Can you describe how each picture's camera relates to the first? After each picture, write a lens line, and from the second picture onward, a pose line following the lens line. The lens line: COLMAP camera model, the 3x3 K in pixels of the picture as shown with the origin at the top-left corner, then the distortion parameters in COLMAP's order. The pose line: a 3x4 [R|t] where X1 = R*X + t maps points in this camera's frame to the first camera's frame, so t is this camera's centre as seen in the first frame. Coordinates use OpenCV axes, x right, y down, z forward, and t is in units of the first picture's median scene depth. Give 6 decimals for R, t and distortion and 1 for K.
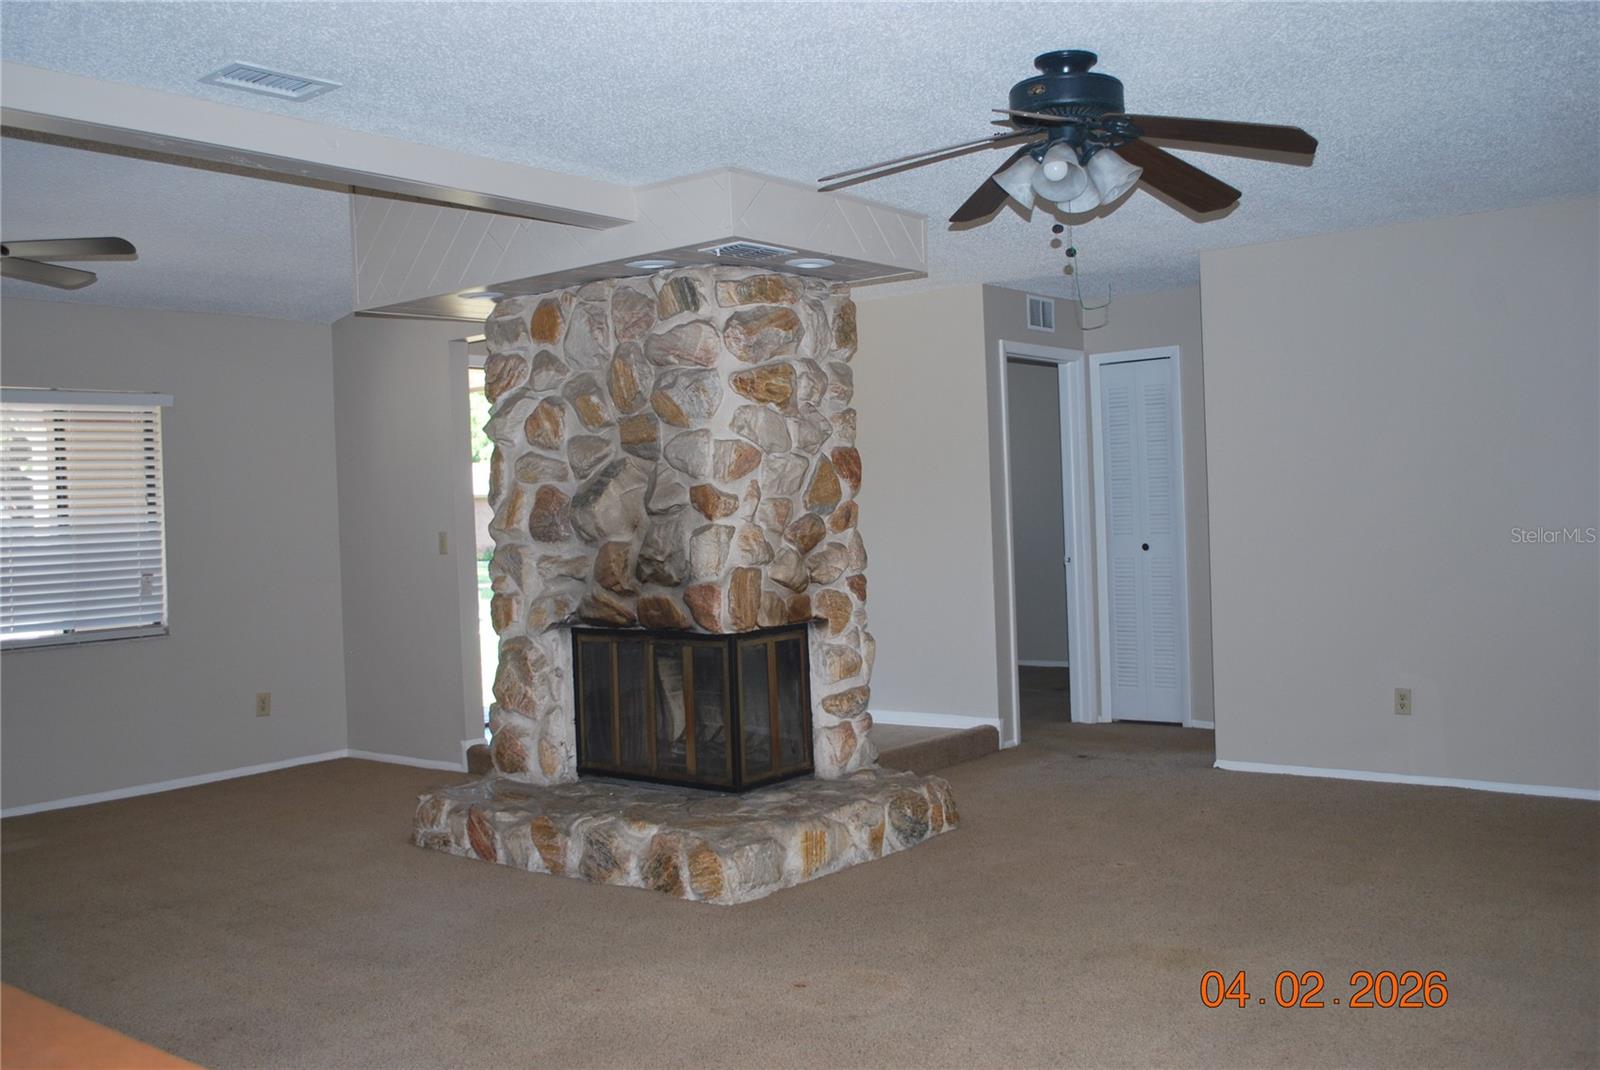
lens RADIAL K [[1438.0, 0, 800.0], [0, 1438.0, 535.0], [0, 0, 1]] dist [-0.068546, -0.007564]
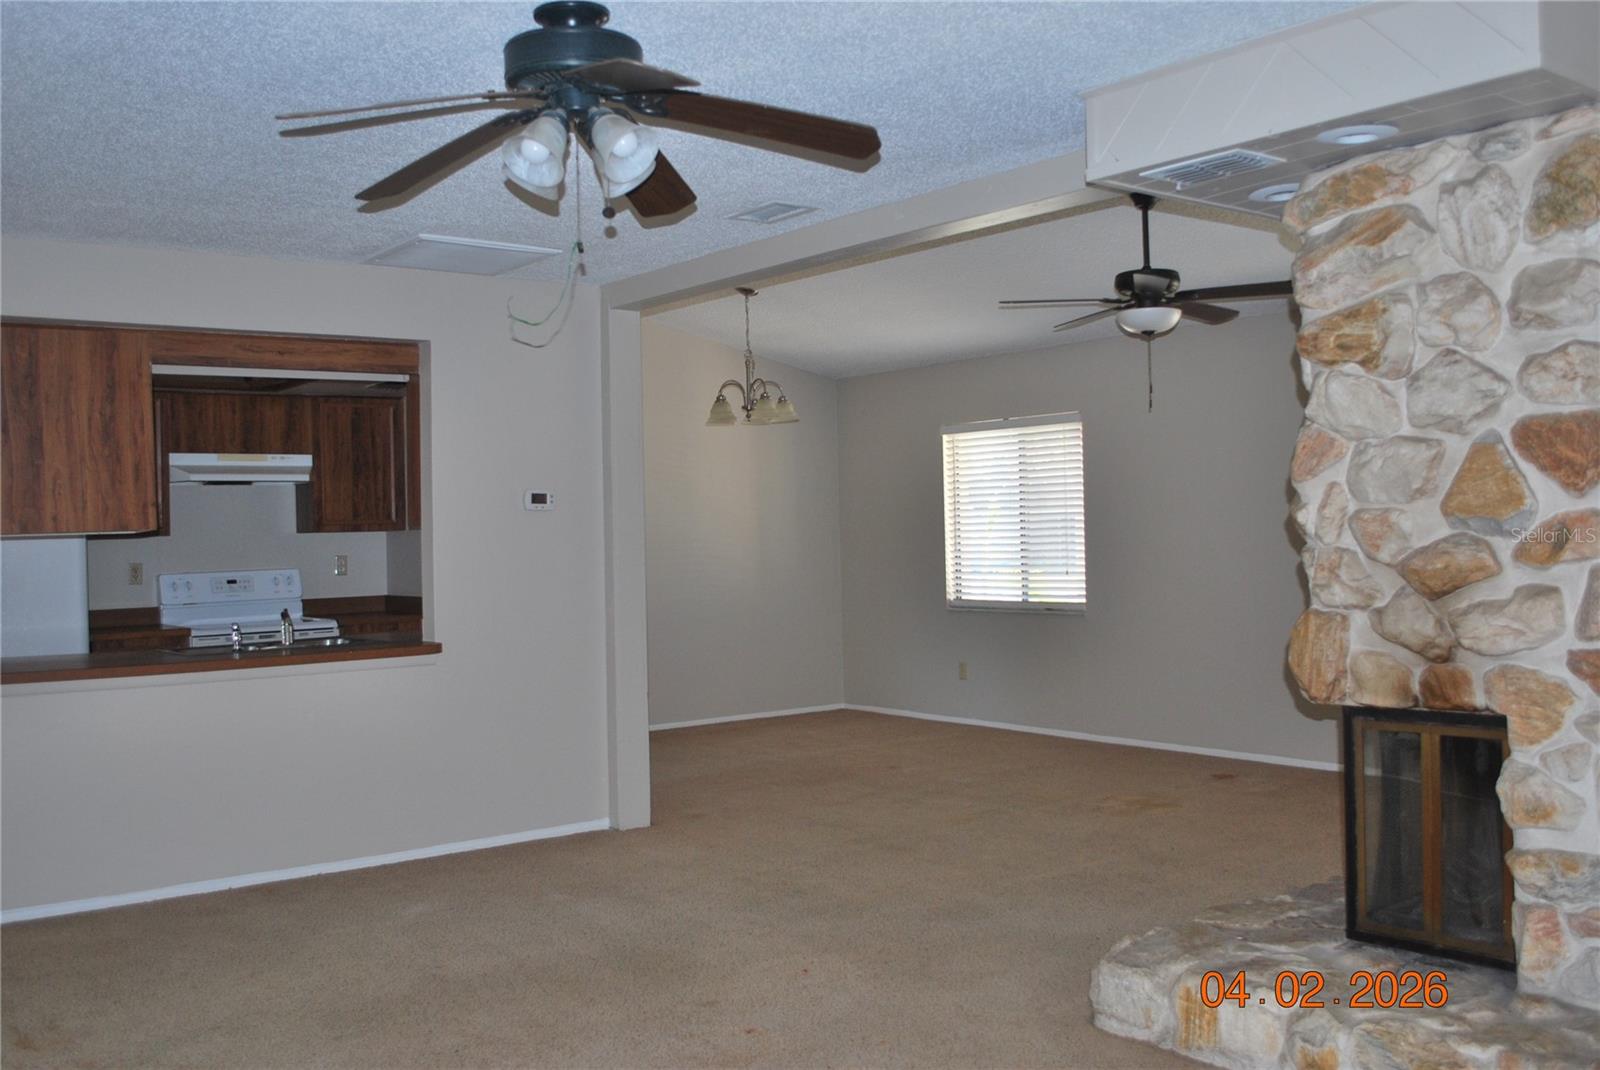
lens RADIAL K [[1438.0, 0, 800.0], [0, 1438.0, 535.0], [0, 0, 1]] dist [-0.068546, -0.007564]
pose [[-0.244887, 0.049129, -0.968306, 0.641061], [0.018571, 0.998770, 0.045978, -0.046145], [0.969374, -0.006723, -0.245498, 0.874330]]
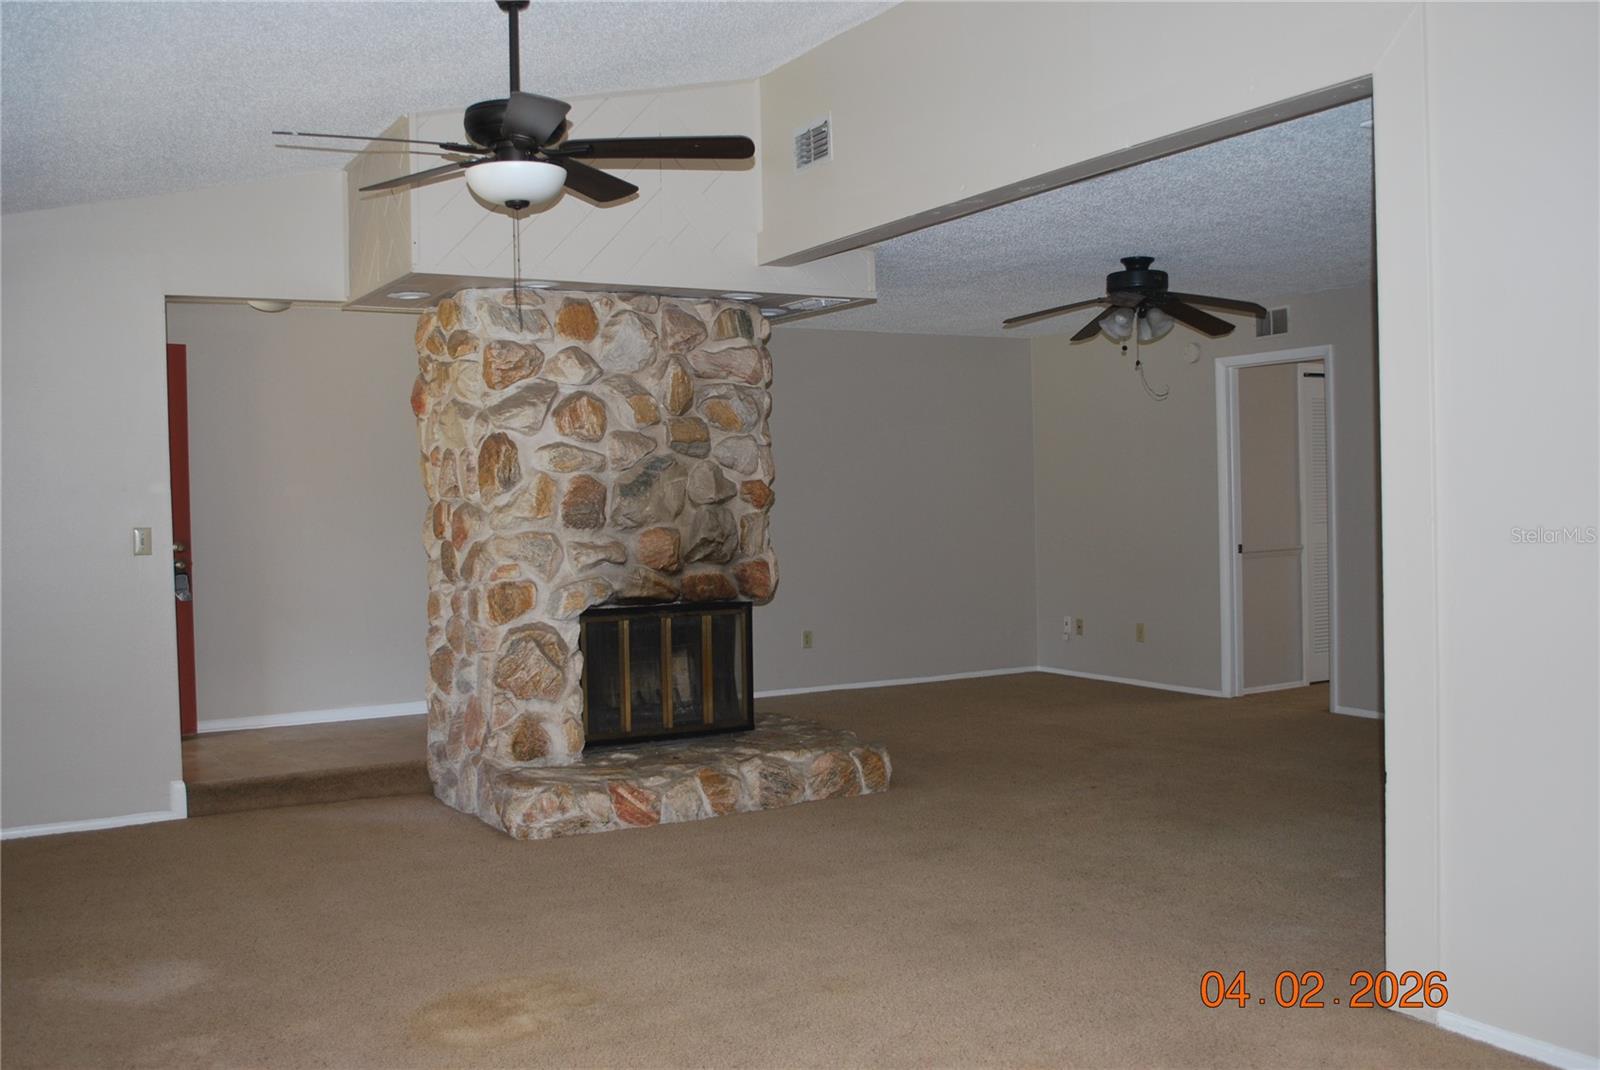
lens RADIAL K [[1438.0, 0, 800.0], [0, 1438.0, 535.0], [0, 0, 1]] dist [-0.068546, -0.007564]
pose [[0.347750, 0.007310, 0.937559, -1.167114], [0.018311, 0.999726, -0.014587, 0.029132], [-0.937409, 0.022241, 0.347521, 0.509838]]
